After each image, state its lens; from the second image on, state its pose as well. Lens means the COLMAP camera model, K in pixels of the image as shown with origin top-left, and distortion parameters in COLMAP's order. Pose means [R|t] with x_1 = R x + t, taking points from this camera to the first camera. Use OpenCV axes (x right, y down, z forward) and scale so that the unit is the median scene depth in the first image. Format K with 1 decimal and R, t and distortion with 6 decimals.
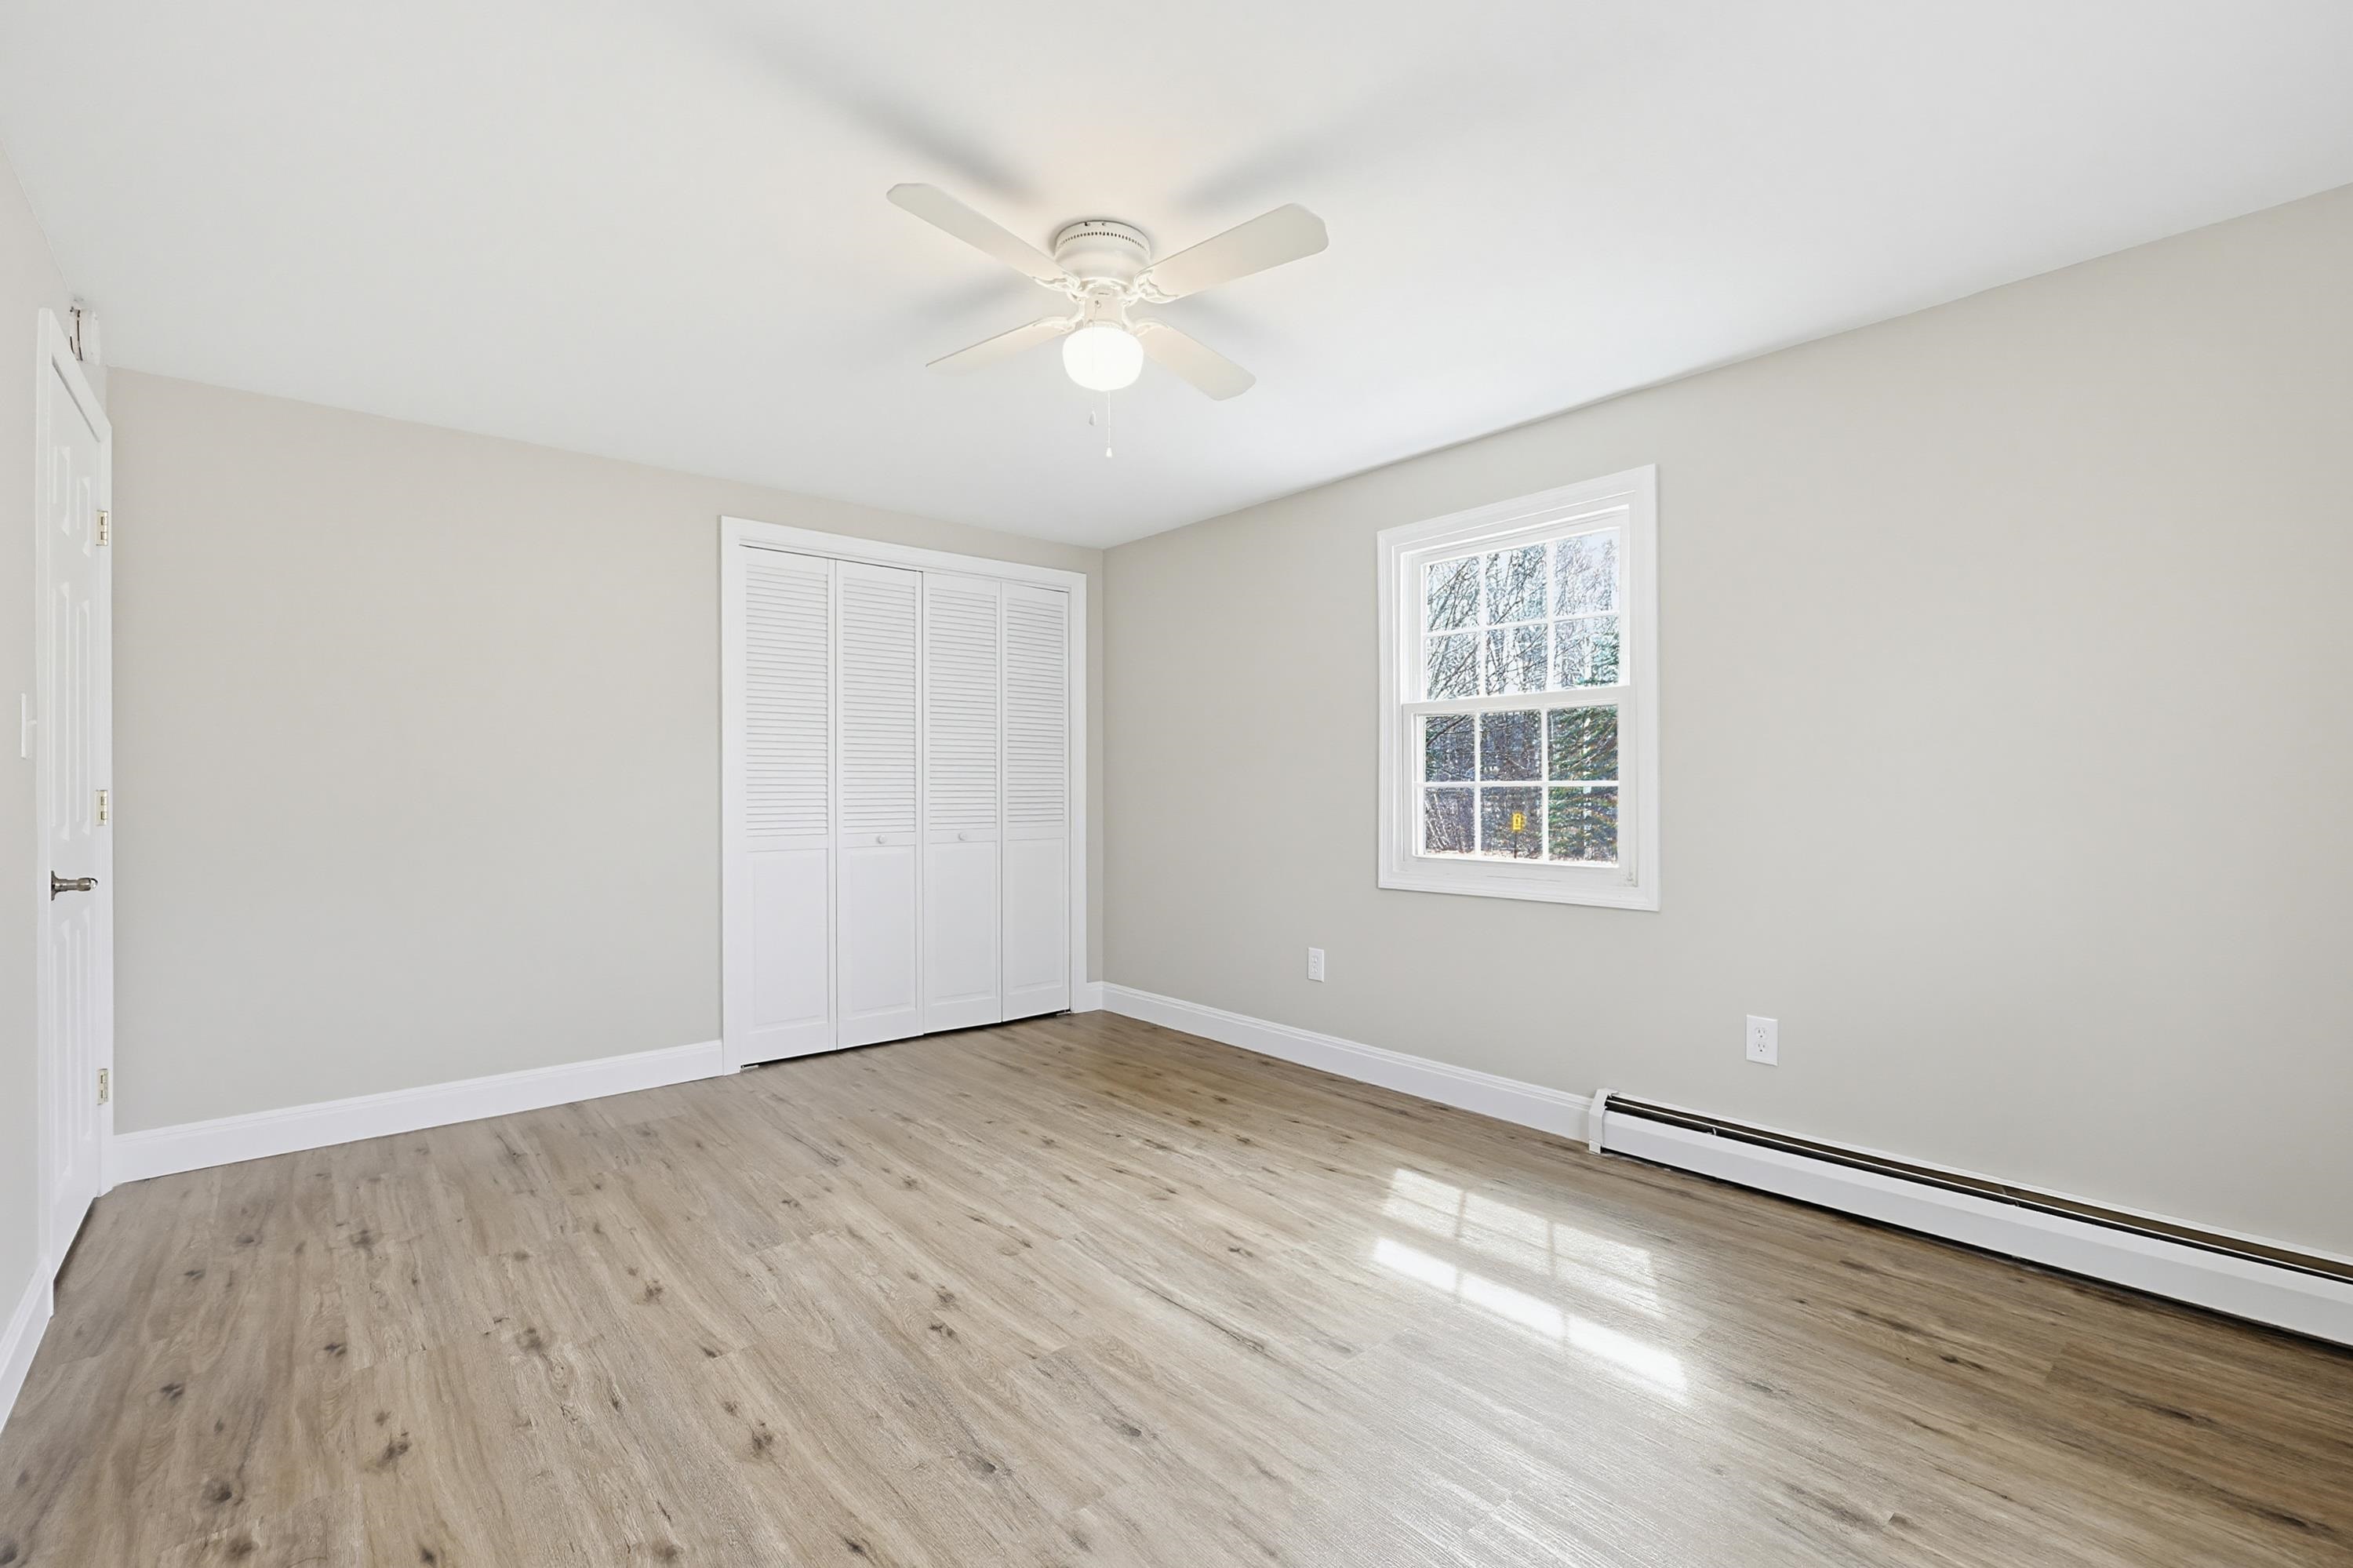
lens RADIAL K [[1035.4, 0, 1176.5], [0, 1035.4, 784.0], [0, 0, 1]] dist [-0.000074, -0.000158]
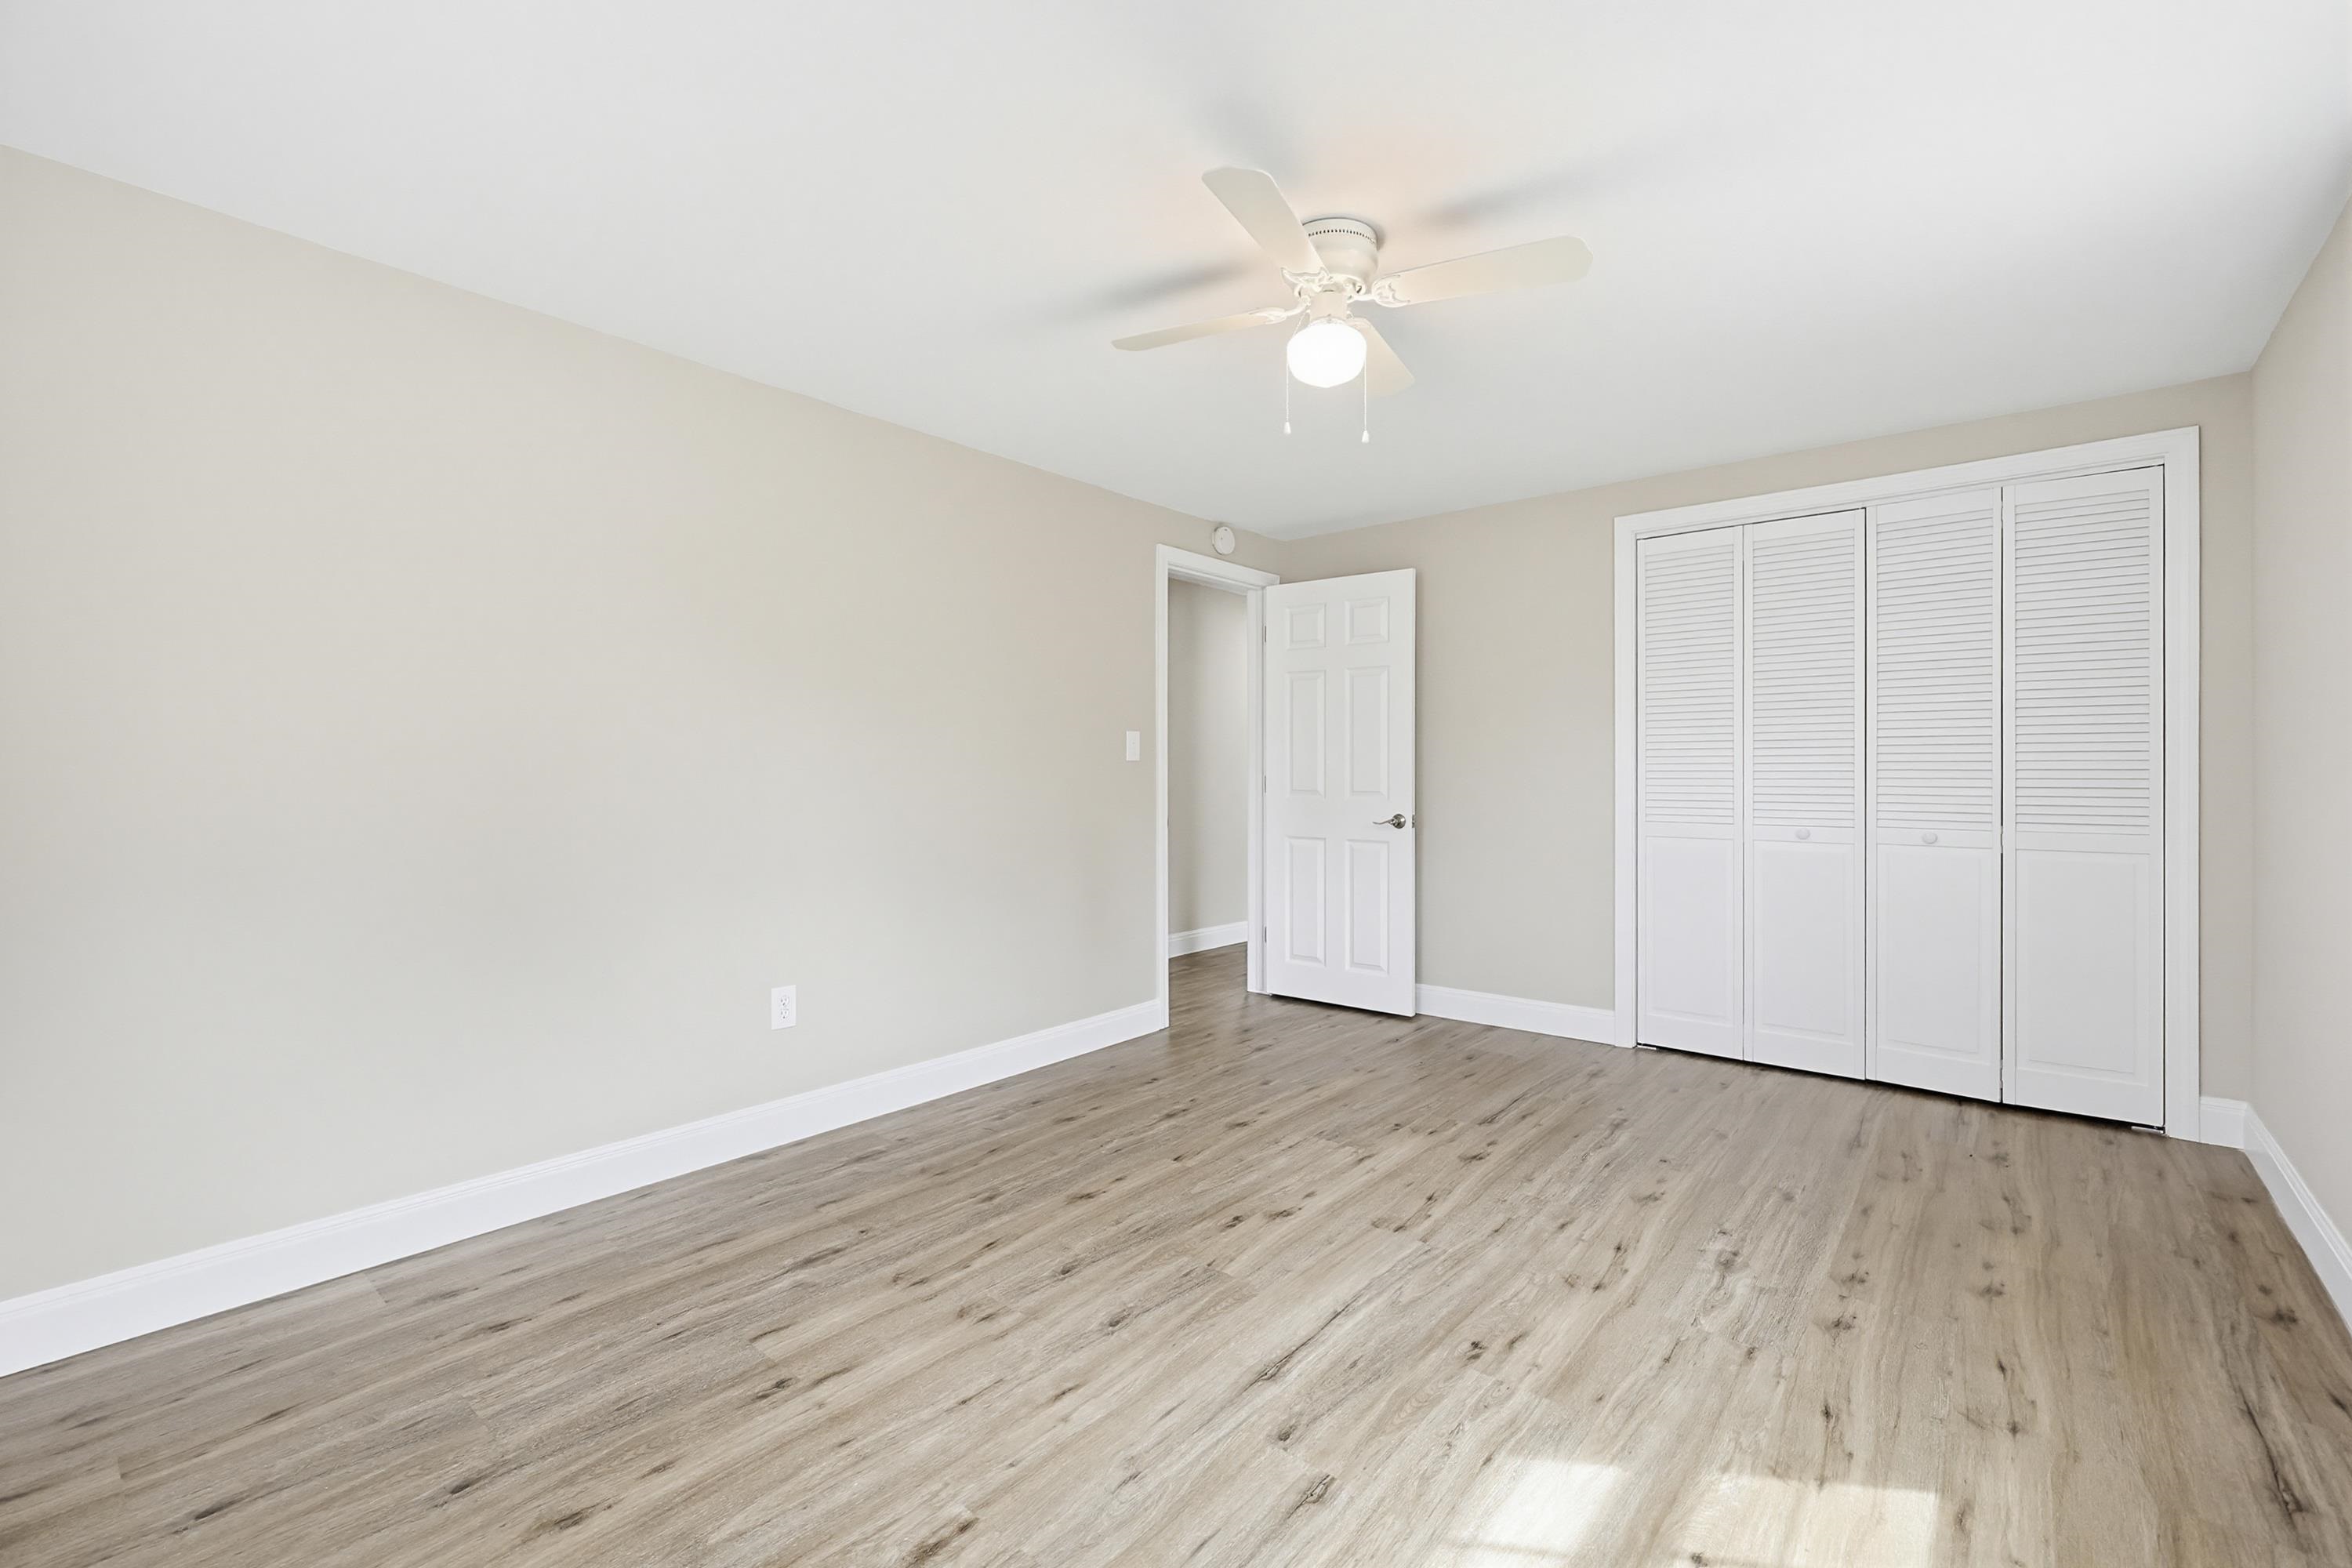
lens RADIAL K [[1034.9, 0, 1176.0], [0, 1034.9, 784.0], [0, 0, 1]] dist [-0.000074, -0.000158]
pose [[0.141153, 0.011456, -0.989921, 0.711718], [0.005473, 0.999909, 0.012352, 0.009933], [0.989973, -0.007161, 0.141078, 0.591925]]
